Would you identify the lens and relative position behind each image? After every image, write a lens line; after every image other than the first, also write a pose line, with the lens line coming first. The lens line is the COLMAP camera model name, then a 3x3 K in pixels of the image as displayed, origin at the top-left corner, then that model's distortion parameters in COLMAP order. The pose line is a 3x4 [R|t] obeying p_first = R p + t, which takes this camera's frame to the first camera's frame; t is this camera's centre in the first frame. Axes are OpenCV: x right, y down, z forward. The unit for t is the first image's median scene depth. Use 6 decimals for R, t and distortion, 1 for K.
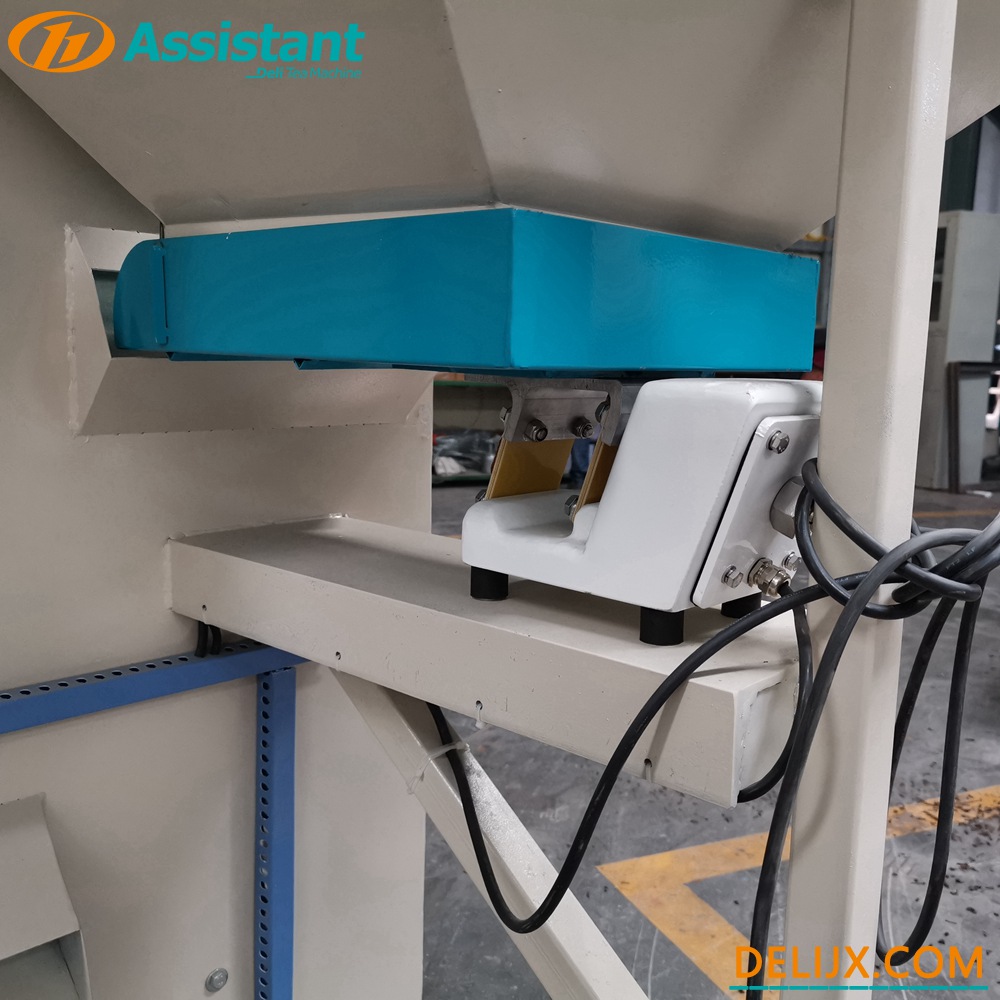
lens RADIAL K [[1011.4, 0, 518.3], [0, 1011.4, 497.7], [0, 0, 1]] dist [0.012365, -0.000448]
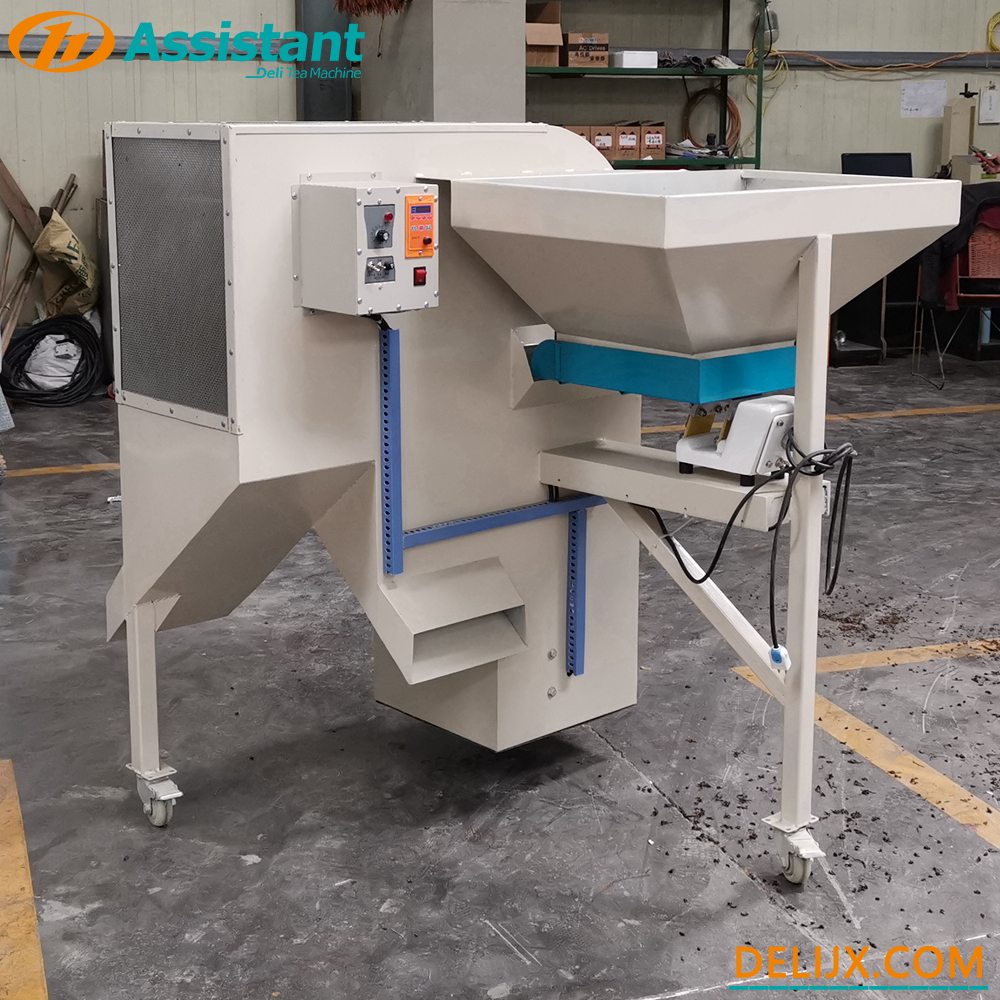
lens RADIAL K [[1591.1, 0, 499.7], [0, 1591.1, 393.4], [0, 0, 1]] dist [0.048052, -0.071257]
pose [[0.997530, -0.012514, -0.069120, -0.235347], [0.014164, 0.999625, 0.023423, -0.229052], [0.068801, -0.024344, 0.997333, -3.389147]]
